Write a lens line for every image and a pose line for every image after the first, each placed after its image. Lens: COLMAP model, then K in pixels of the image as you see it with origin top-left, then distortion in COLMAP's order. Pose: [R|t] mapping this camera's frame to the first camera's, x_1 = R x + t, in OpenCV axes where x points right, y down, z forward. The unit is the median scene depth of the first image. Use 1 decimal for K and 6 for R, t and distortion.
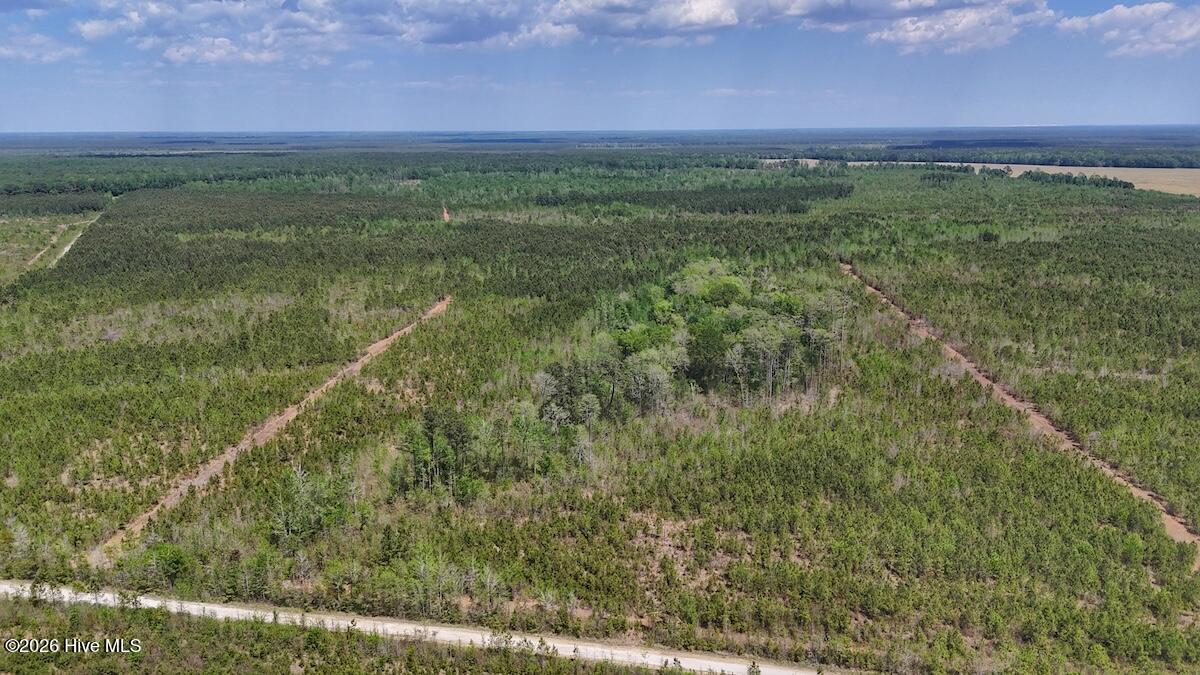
lens RADIAL K [[883.4, 0, 598.0], [0, 883.4, 342.9], [0, 0, 1]] dist [0.054394, -0.048853]
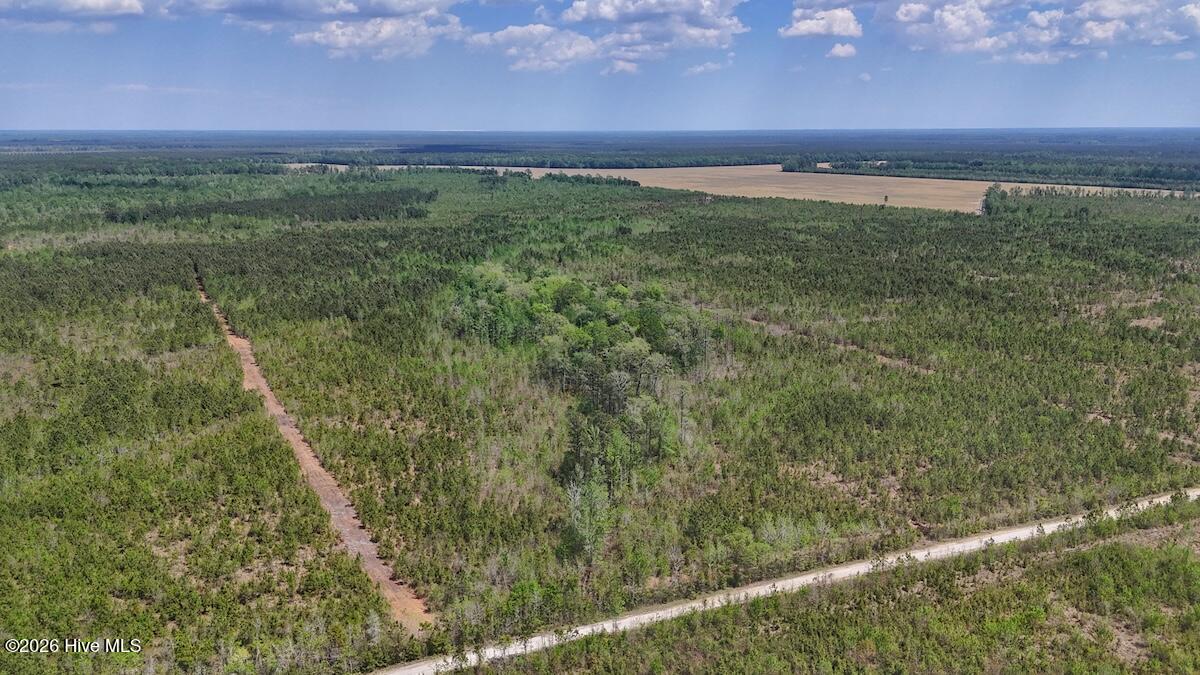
lens RADIAL K [[883.4, 0, 603.8], [0, 883.4, 348.4], [0, 0, 1]] dist [0.054394, -0.048853]
pose [[0.825488, -0.131973, 0.548775, -0.317464], [0.130301, 0.990575, 0.042217, -0.020238], [-0.549174, 0.036656, 0.834904, 0.047112]]
